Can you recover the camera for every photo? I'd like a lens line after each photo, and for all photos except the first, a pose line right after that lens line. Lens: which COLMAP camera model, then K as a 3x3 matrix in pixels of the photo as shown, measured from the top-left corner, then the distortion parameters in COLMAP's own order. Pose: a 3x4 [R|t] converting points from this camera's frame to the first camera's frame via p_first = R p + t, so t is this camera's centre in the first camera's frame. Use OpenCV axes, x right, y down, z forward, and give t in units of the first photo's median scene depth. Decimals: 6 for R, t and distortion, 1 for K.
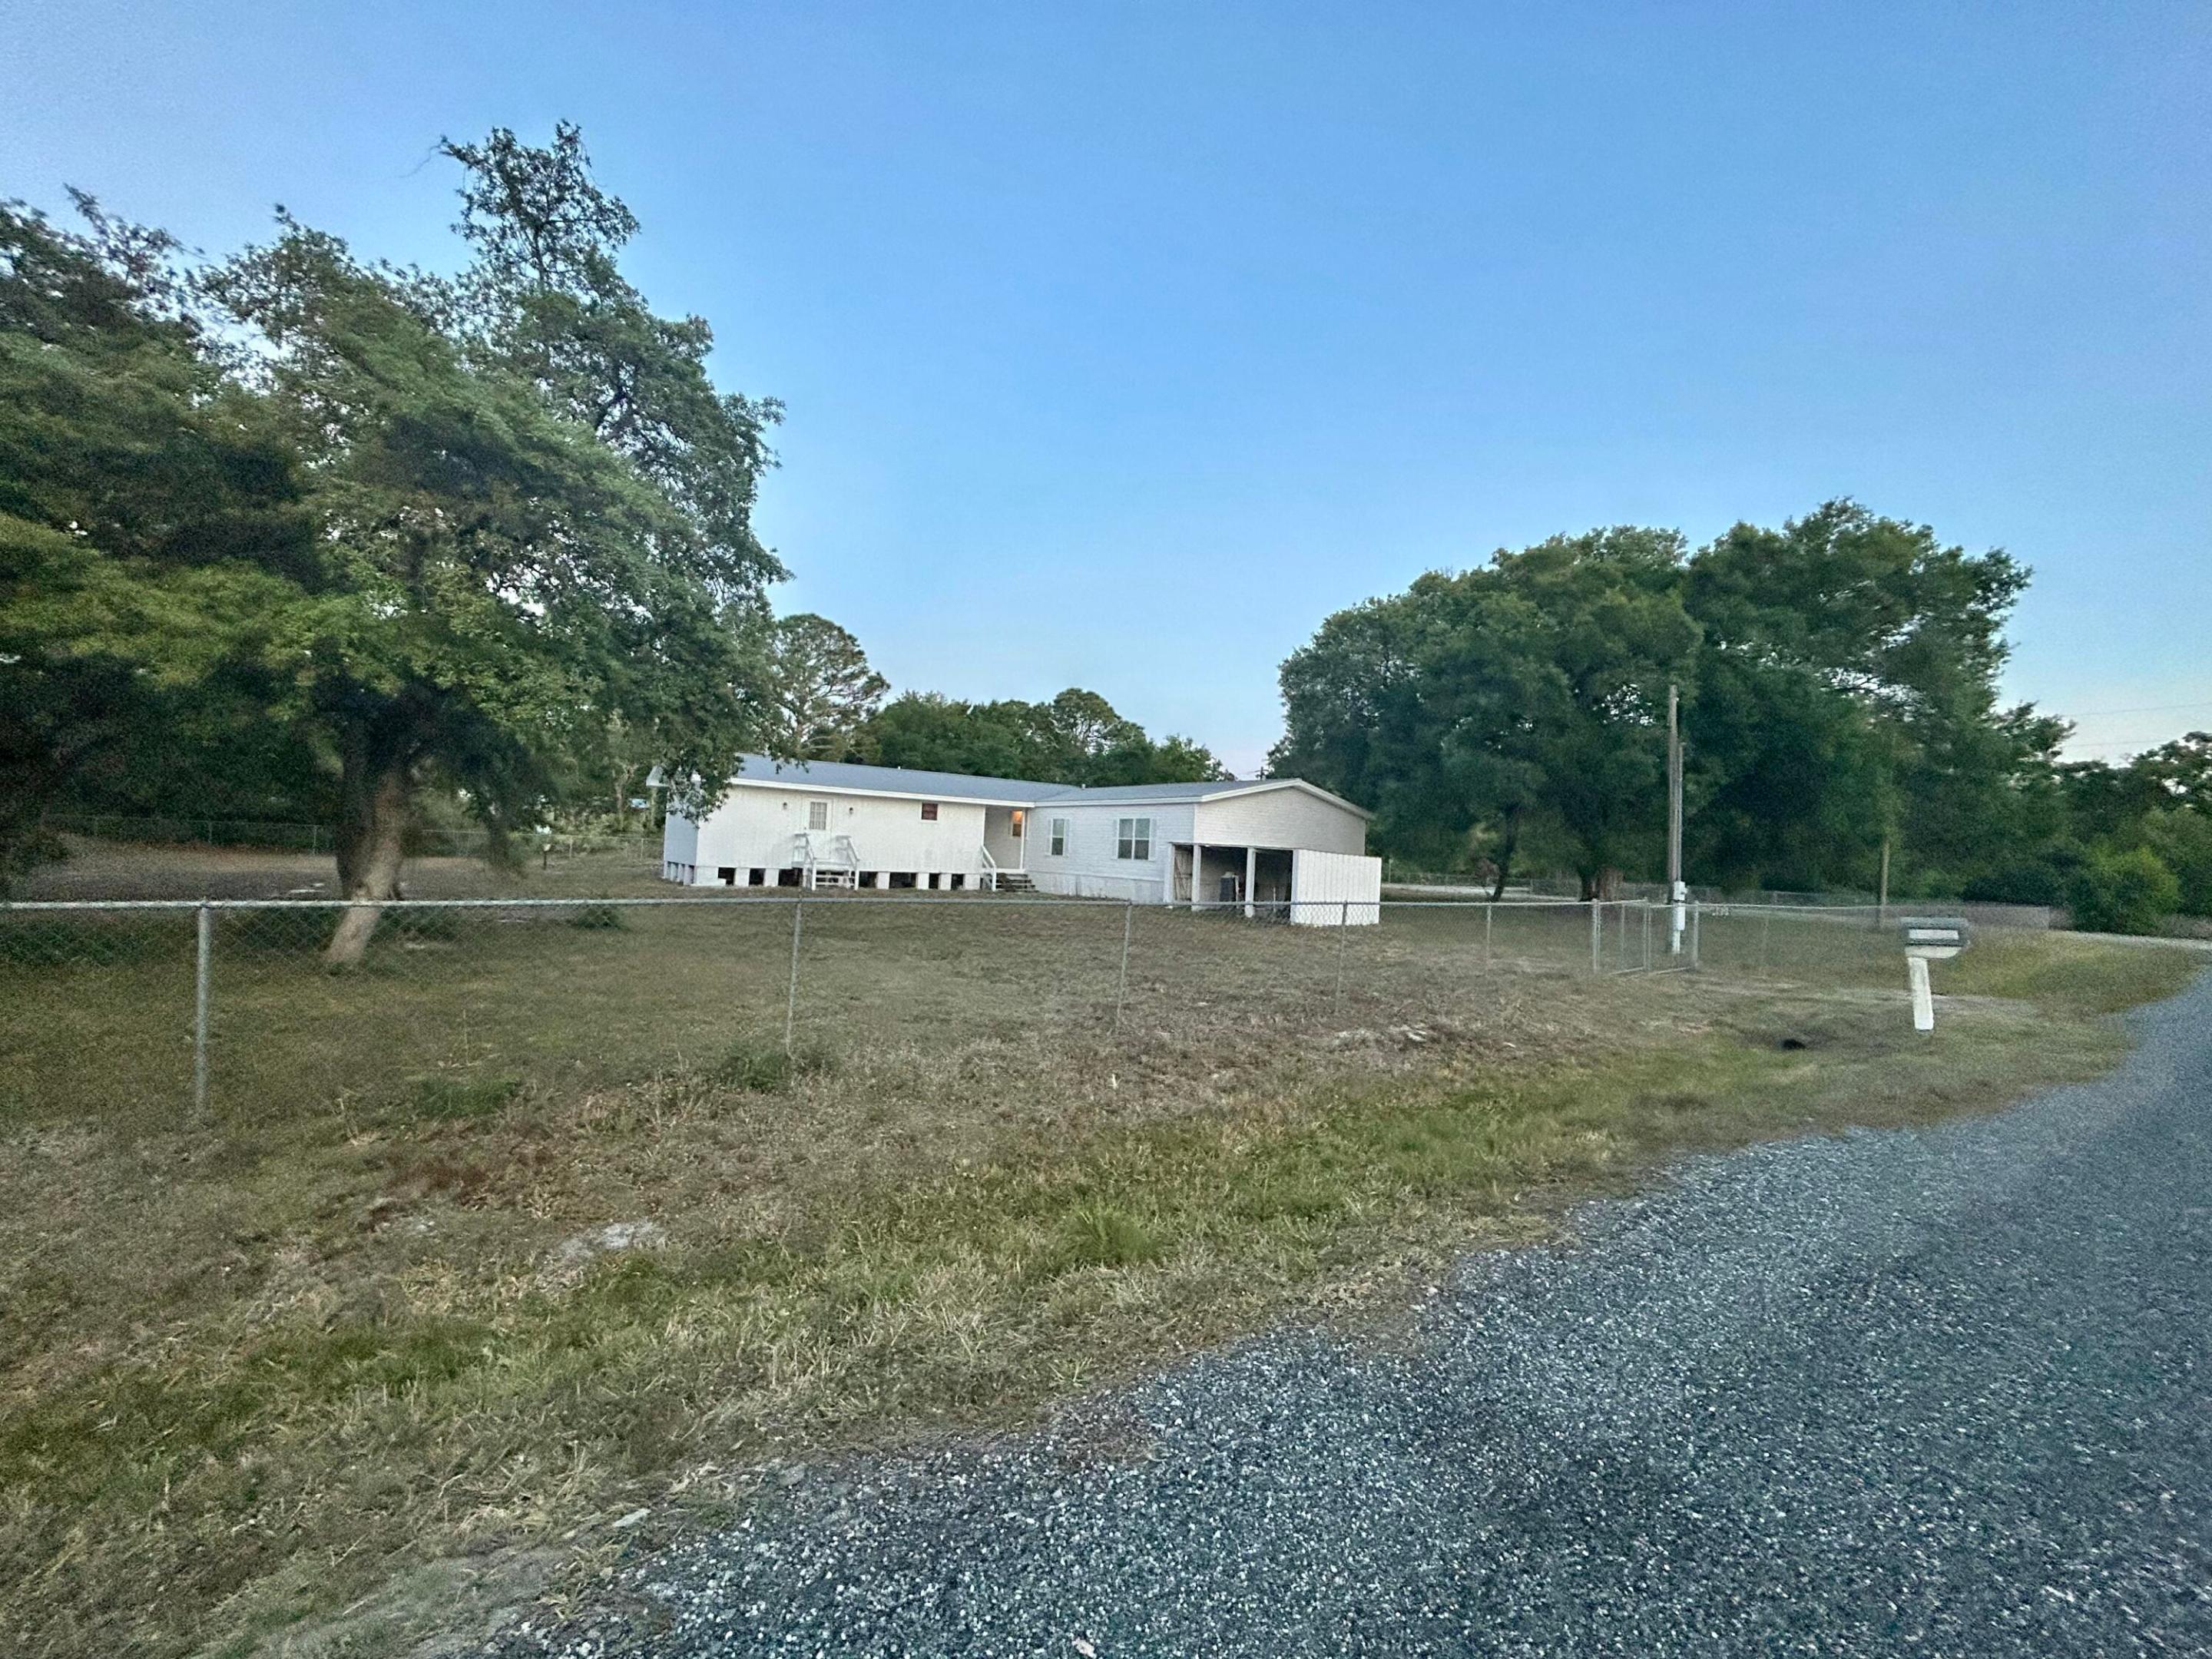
lens RADIAL K [[896.7, 0, 1105.9], [0, 896.7, 865.5], [0, 0, 1]] dist [-0.000529, 0.000099]
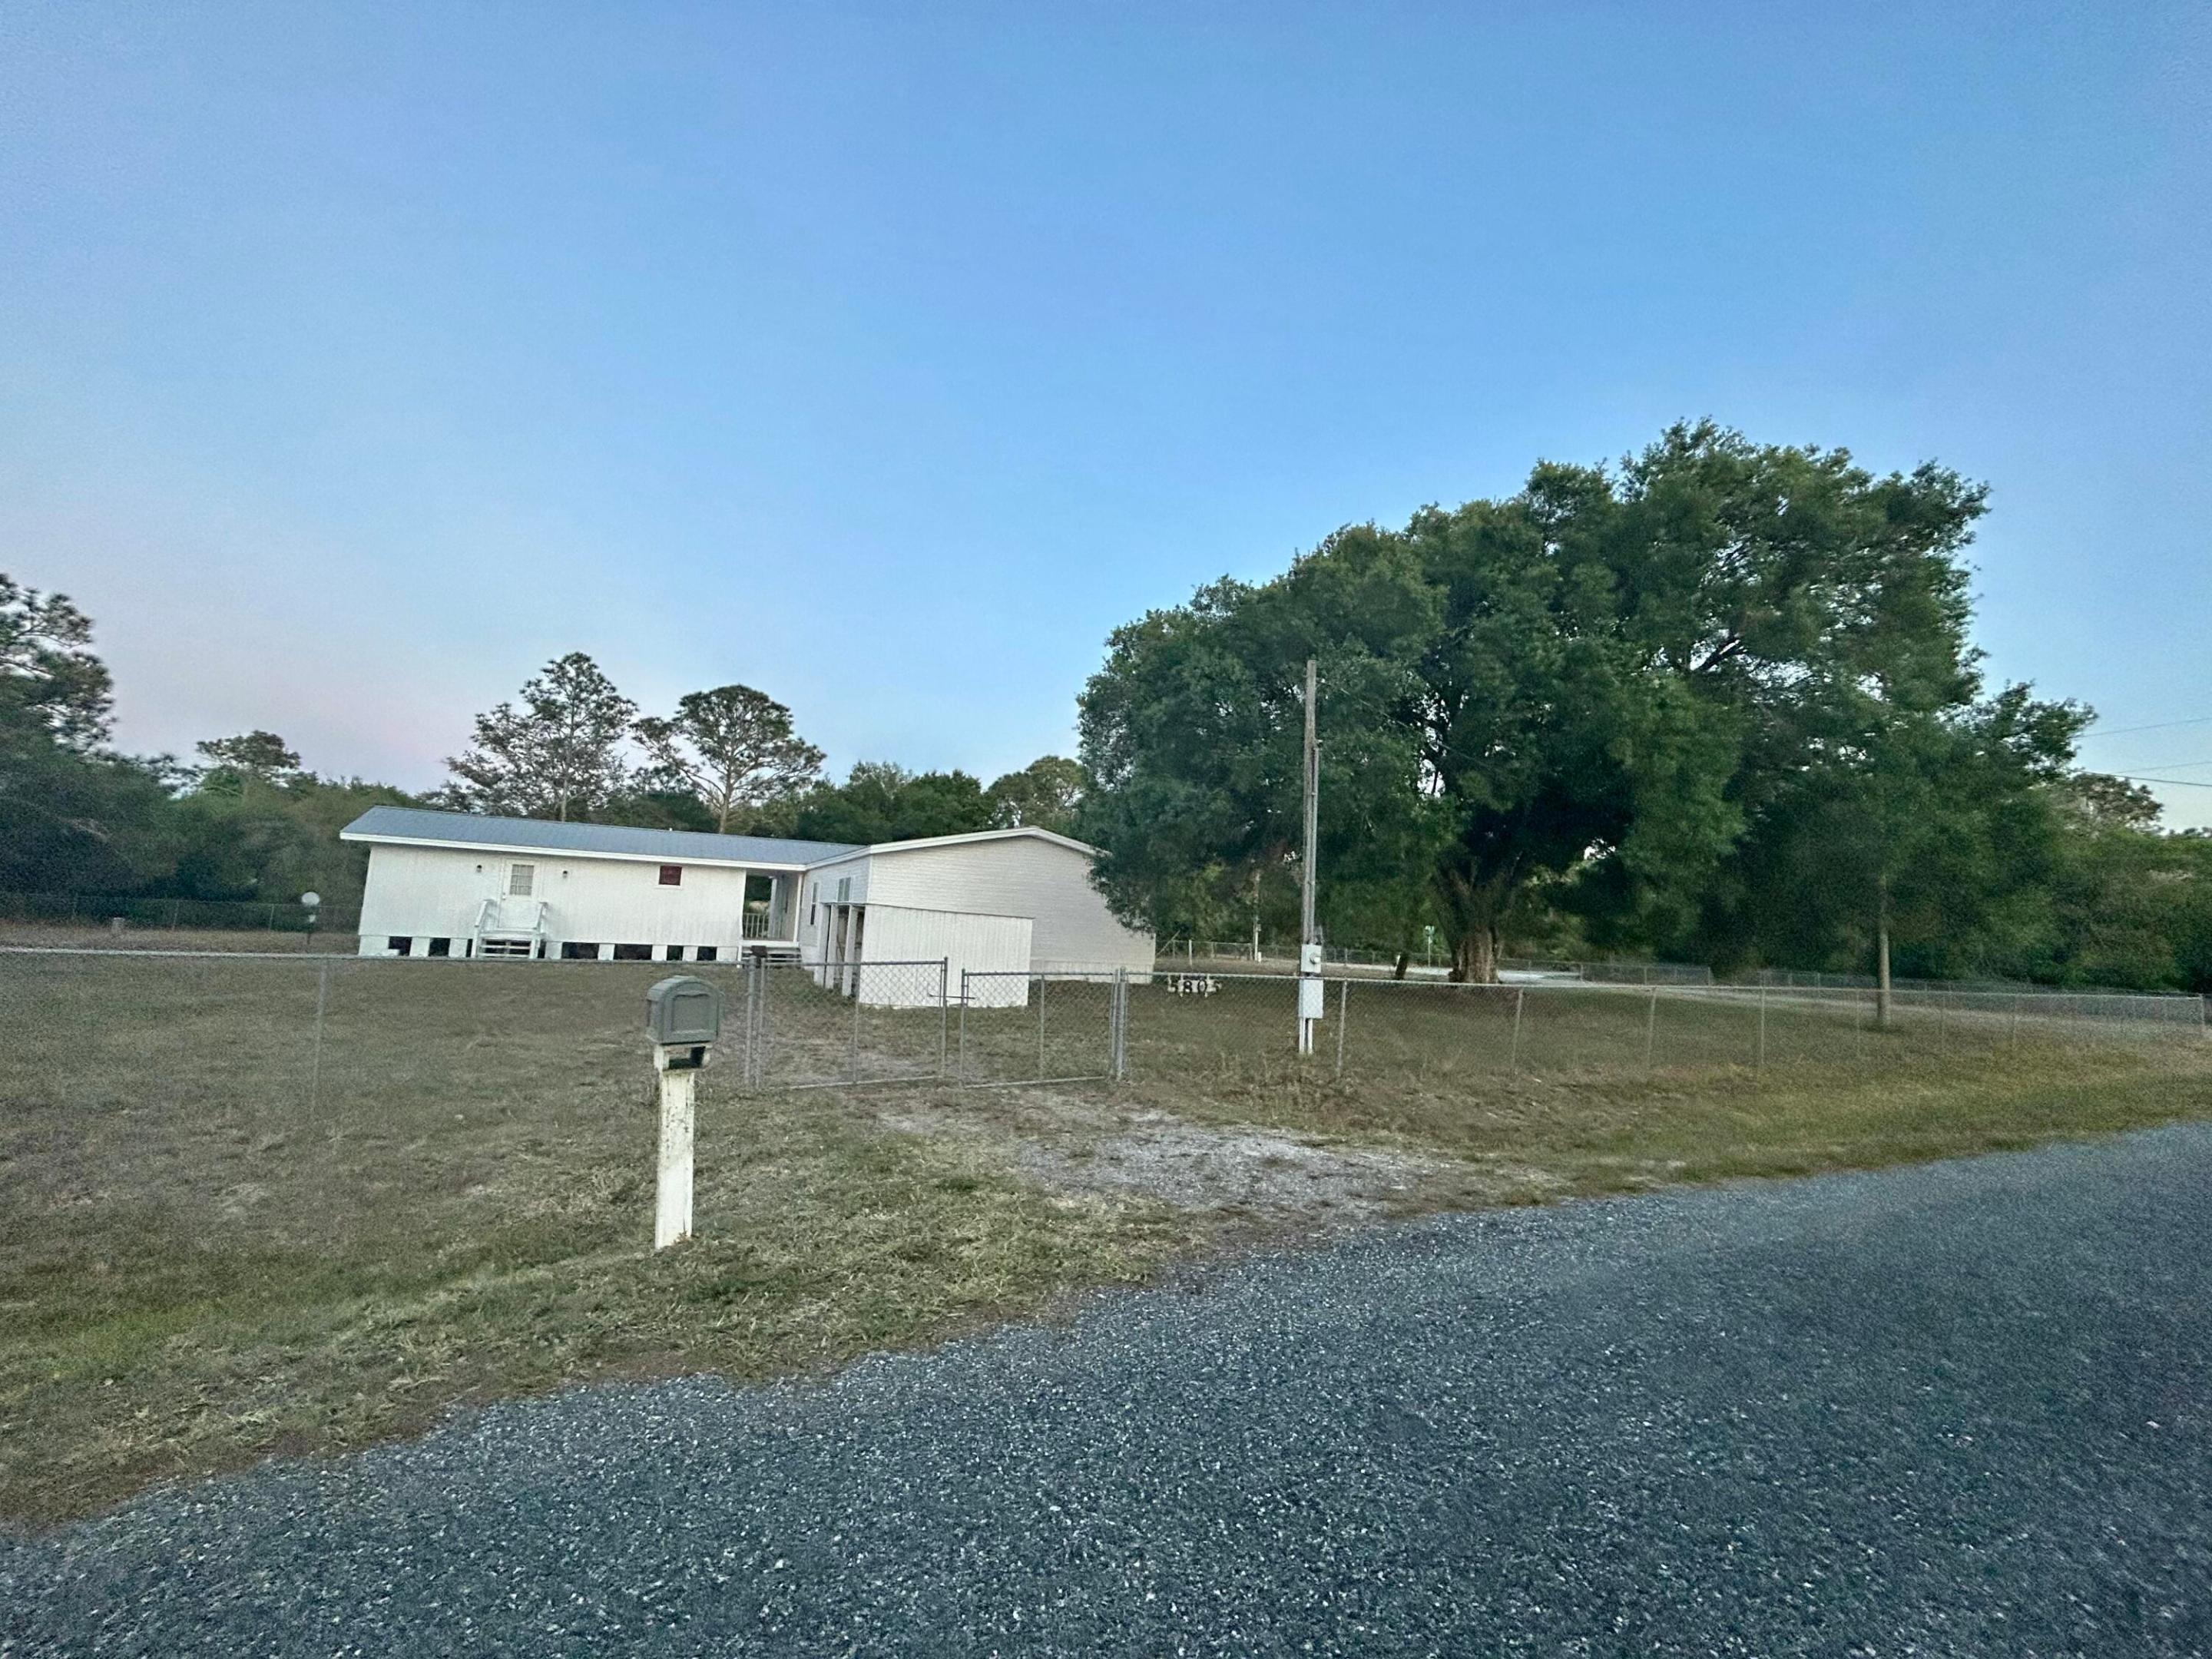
lens RADIAL K [[896.7, 0, 1105.9], [0, 896.7, 865.5], [0, 0, 1]] dist [-0.000529, 0.000099]
pose [[0.985247, -0.015679, -0.170417, 0.418294], [-0.000424, 0.995568, -0.094048, 0.015276], [0.171136, 0.092732, 0.980874, 0.213729]]
